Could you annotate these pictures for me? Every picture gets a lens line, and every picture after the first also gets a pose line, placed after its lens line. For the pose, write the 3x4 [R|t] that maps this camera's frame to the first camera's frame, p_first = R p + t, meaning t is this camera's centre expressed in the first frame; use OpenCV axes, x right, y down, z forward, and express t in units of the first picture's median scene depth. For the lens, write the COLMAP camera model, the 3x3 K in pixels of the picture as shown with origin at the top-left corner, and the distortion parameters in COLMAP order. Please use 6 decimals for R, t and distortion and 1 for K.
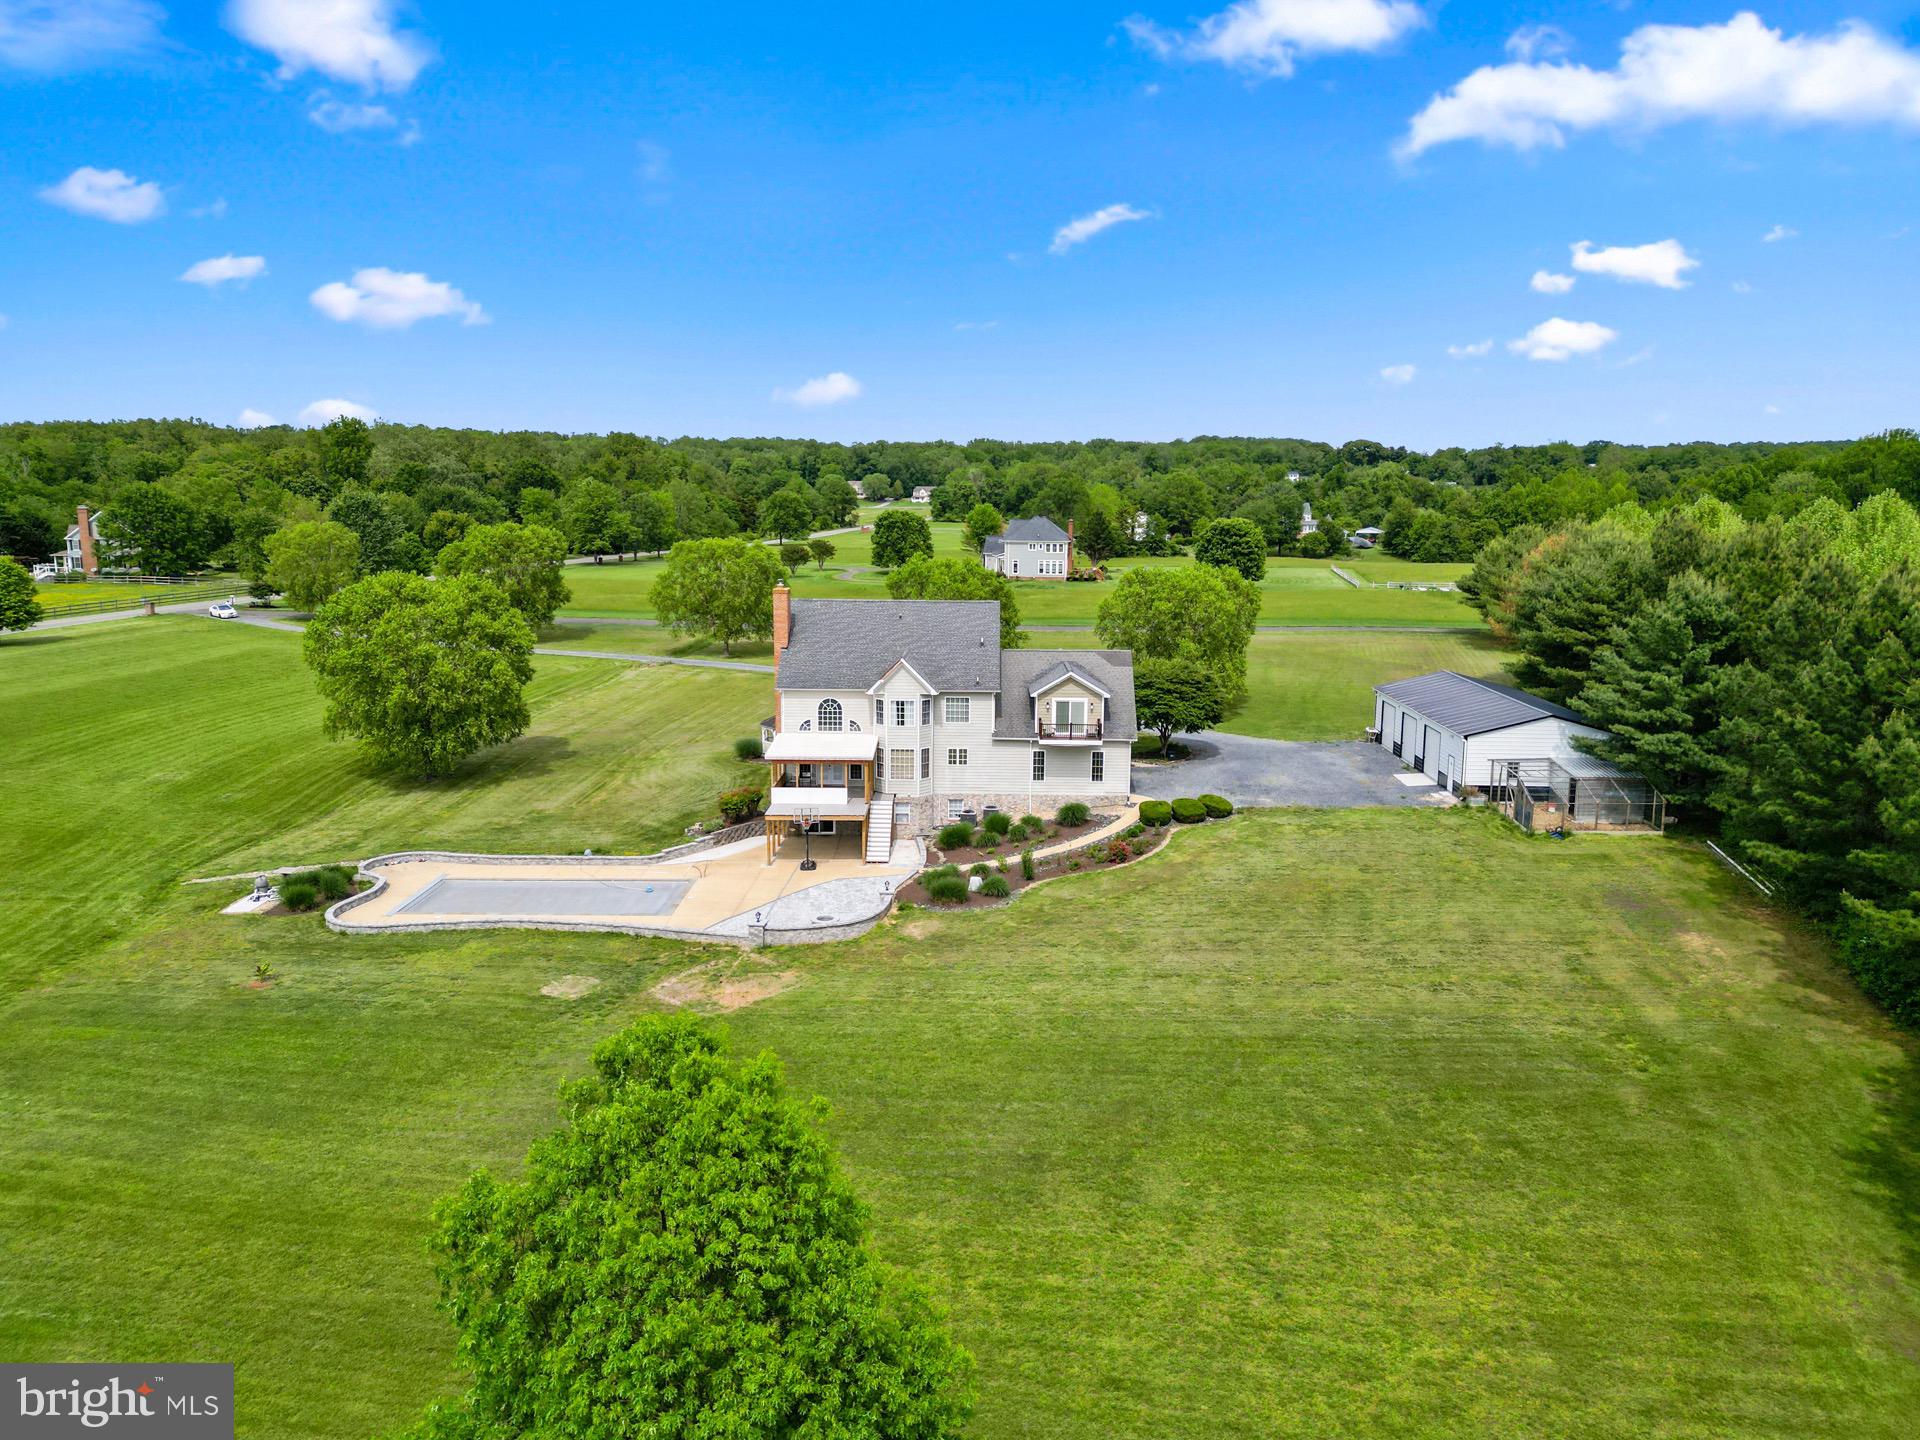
lens RADIAL K [[1368.2, 0, 969.1], [0, 1368.2, 694.3], [0, 0, 1]] dist [0.076331, -0.075308]
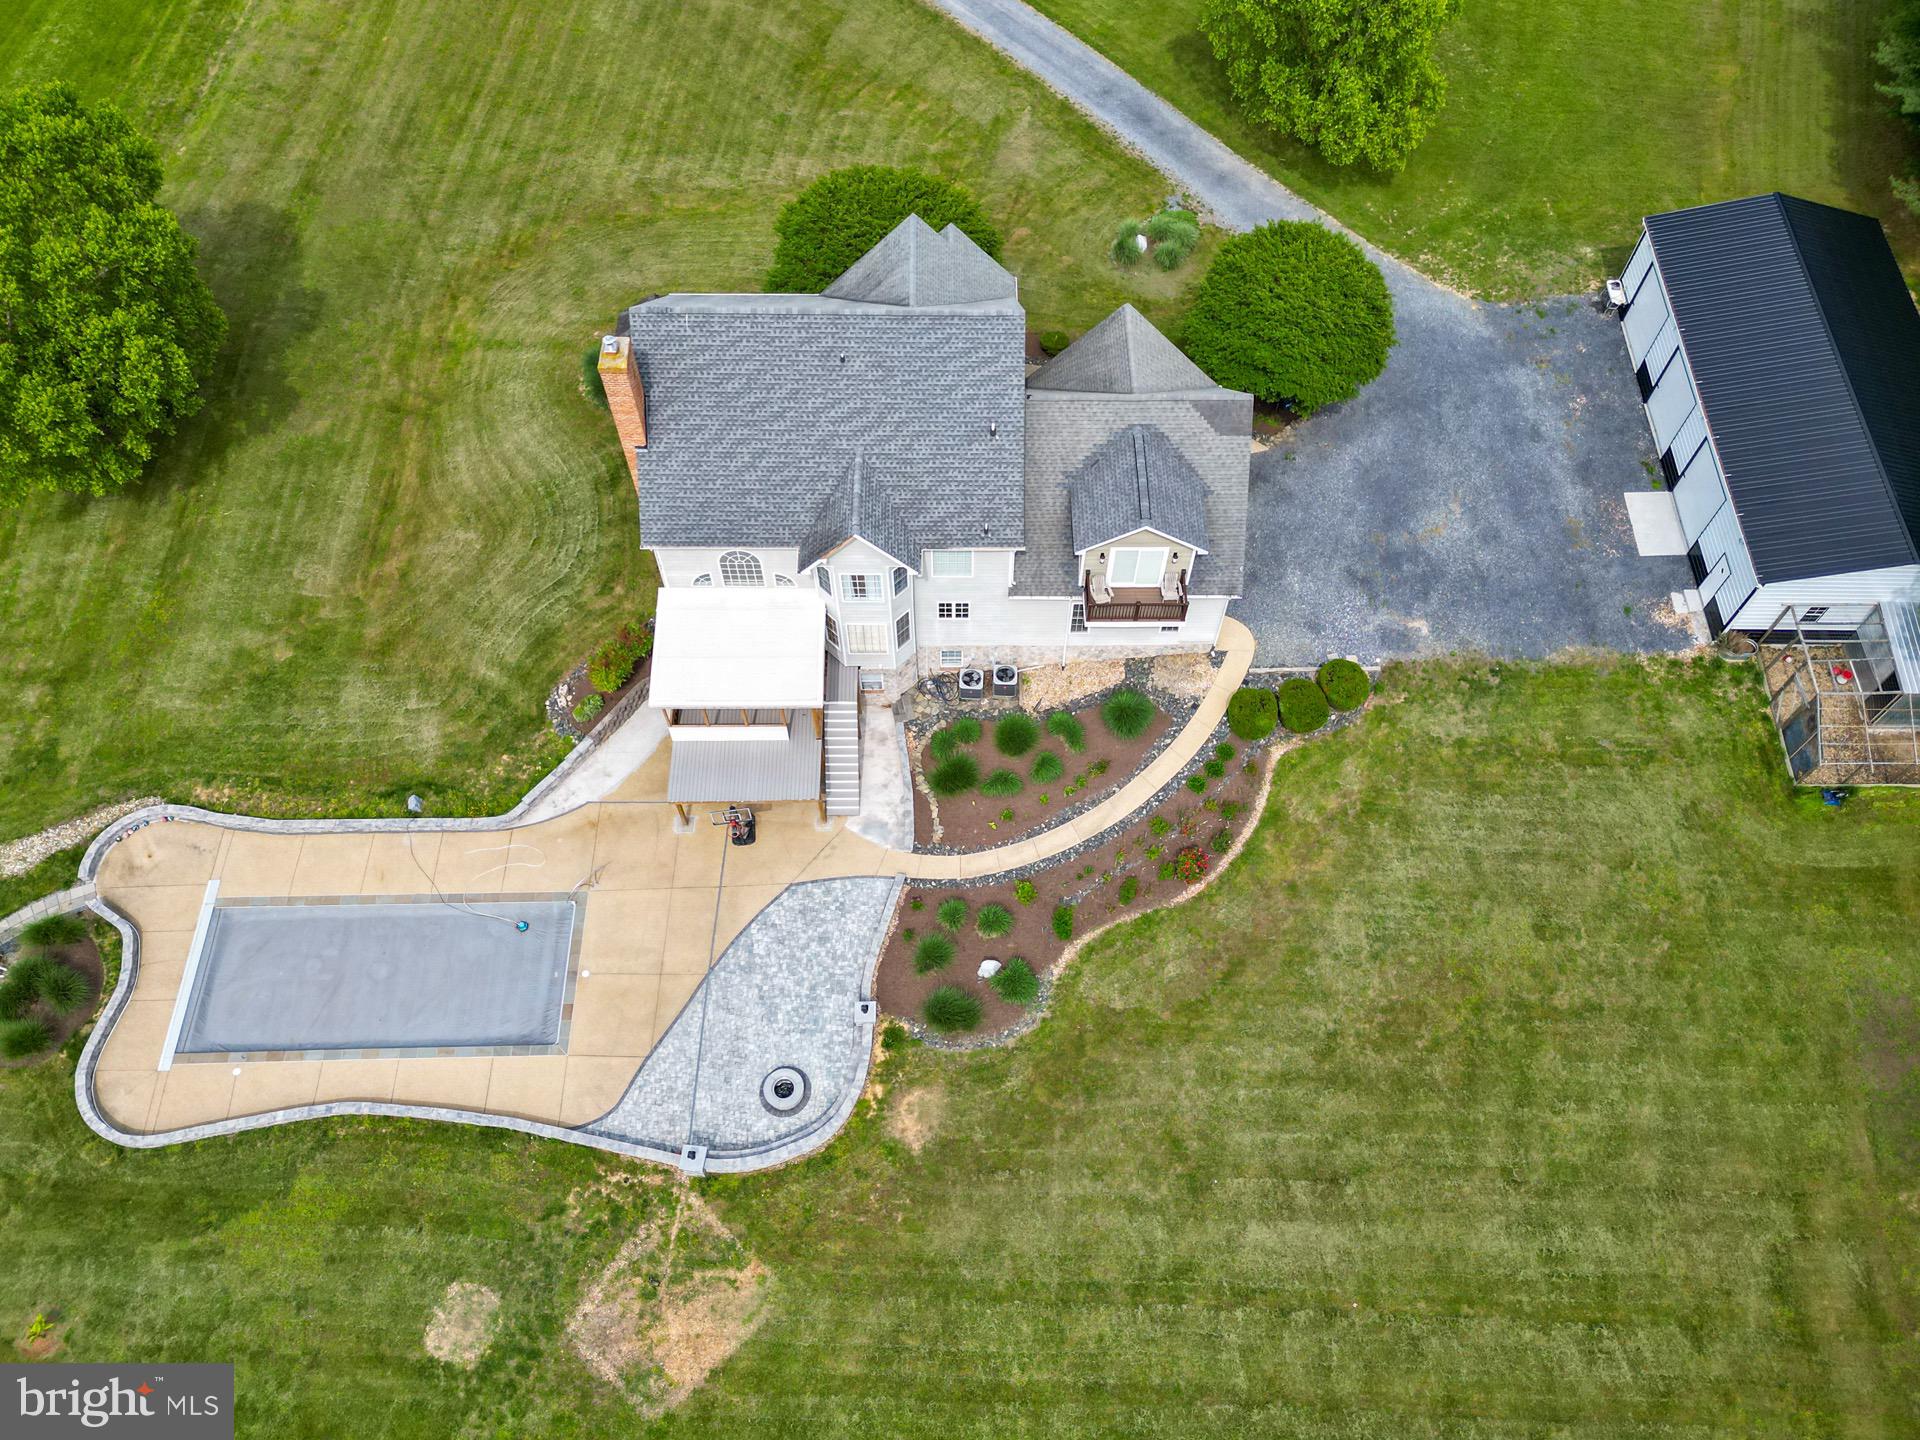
lens RADIAL K [[1390.9, 0, 996.6], [0, 1390.9, 840.4], [0, 0, 1]] dist [0.058121, -0.057909]
pose [[0.999502, -0.021001, 0.023559, -0.006200], [-0.006469, 0.594282, 0.804231, -0.429765], [-0.030890, -0.803983, 0.593850, 0.561632]]
